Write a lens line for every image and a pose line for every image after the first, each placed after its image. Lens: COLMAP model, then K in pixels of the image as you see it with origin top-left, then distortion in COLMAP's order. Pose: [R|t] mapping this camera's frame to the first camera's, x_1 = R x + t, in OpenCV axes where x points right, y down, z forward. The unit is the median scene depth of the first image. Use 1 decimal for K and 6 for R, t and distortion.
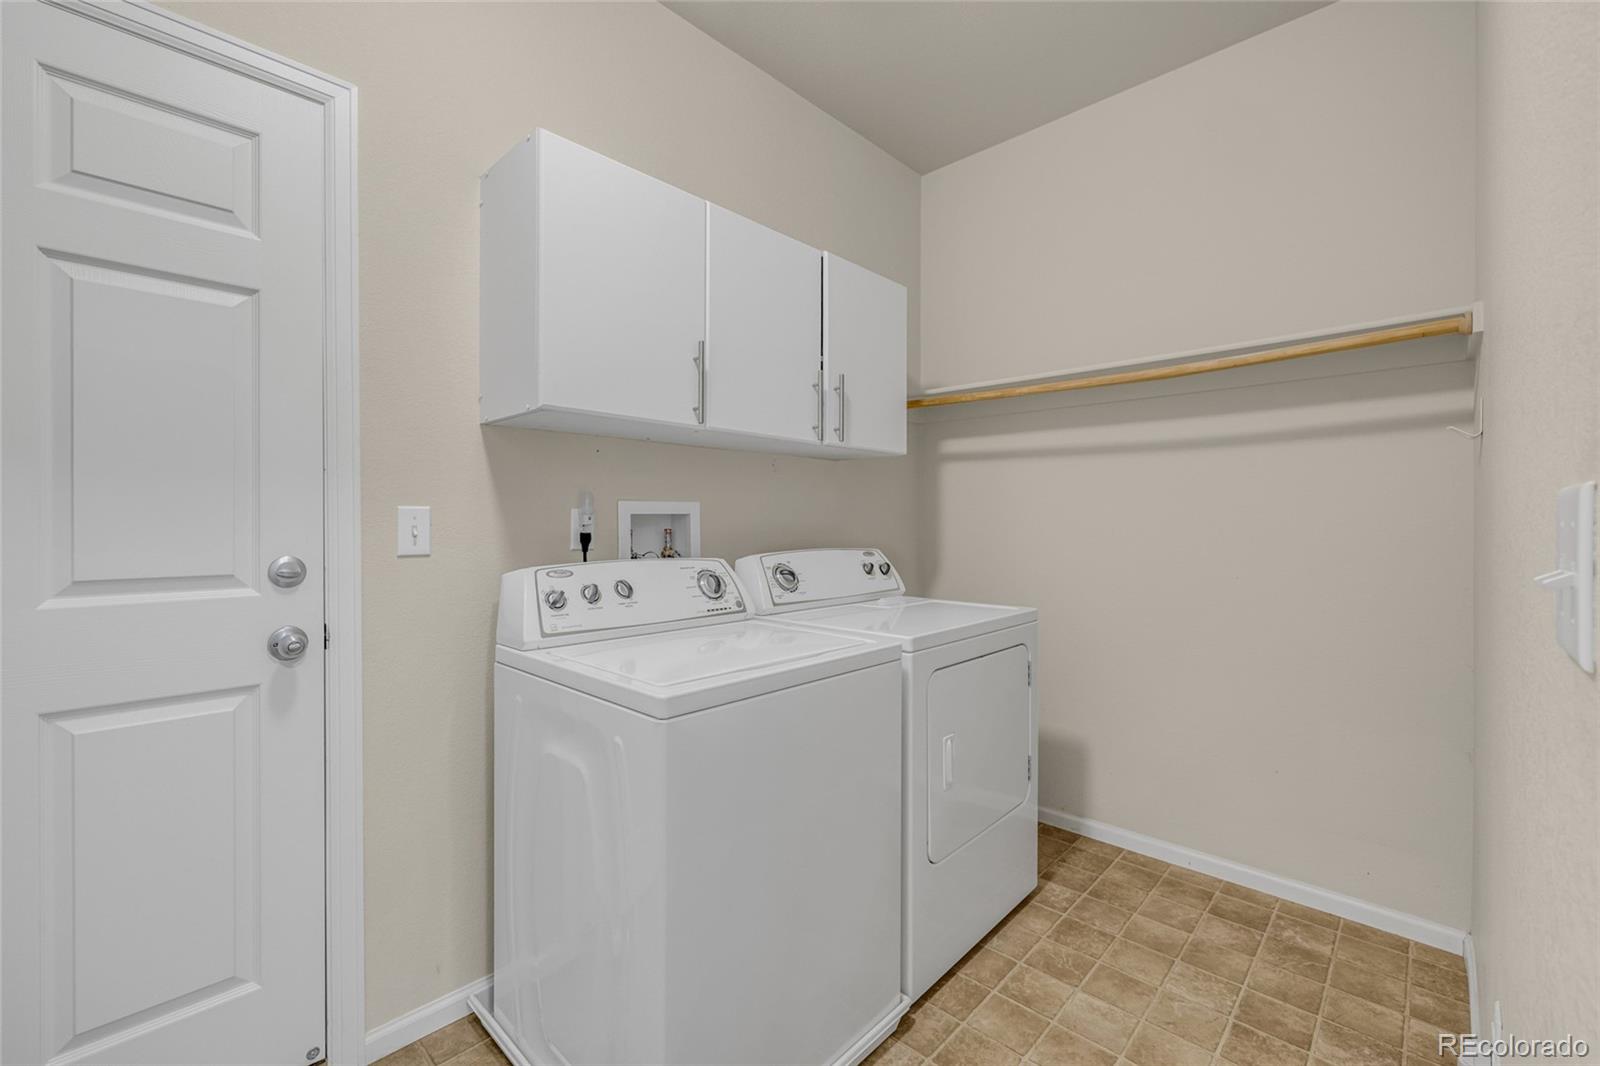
lens RADIAL K [[669.7, 0, 795.7], [0, 669.7, 523.5], [0, 0, 1]] dist [0.001083, 0.000126]
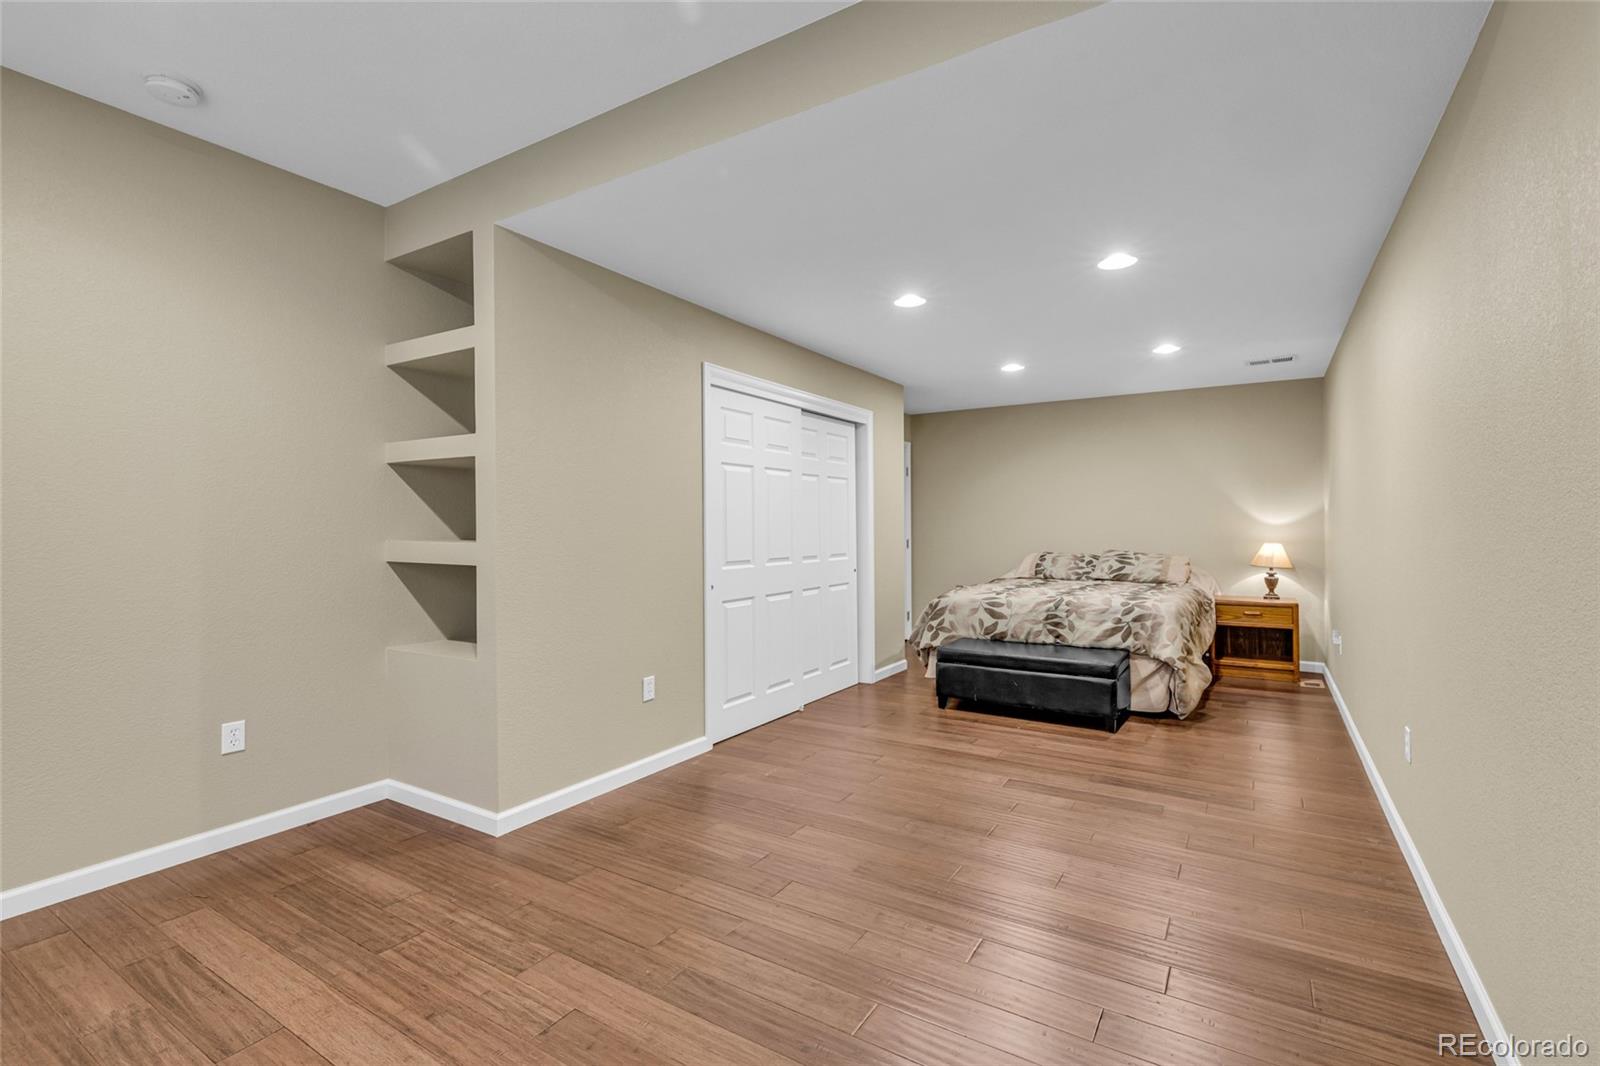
lens RADIAL K [[669.7, 0, 795.7], [0, 669.7, 523.5], [0, 0, 1]] dist [0.001083, 0.000126]
pose [[0.969499, -0.004229, 0.245060, -1.386106], [0.005170, 0.999982, -0.003197, -0.079647], [-0.245042, 0.004366, 0.969503, -2.007146]]
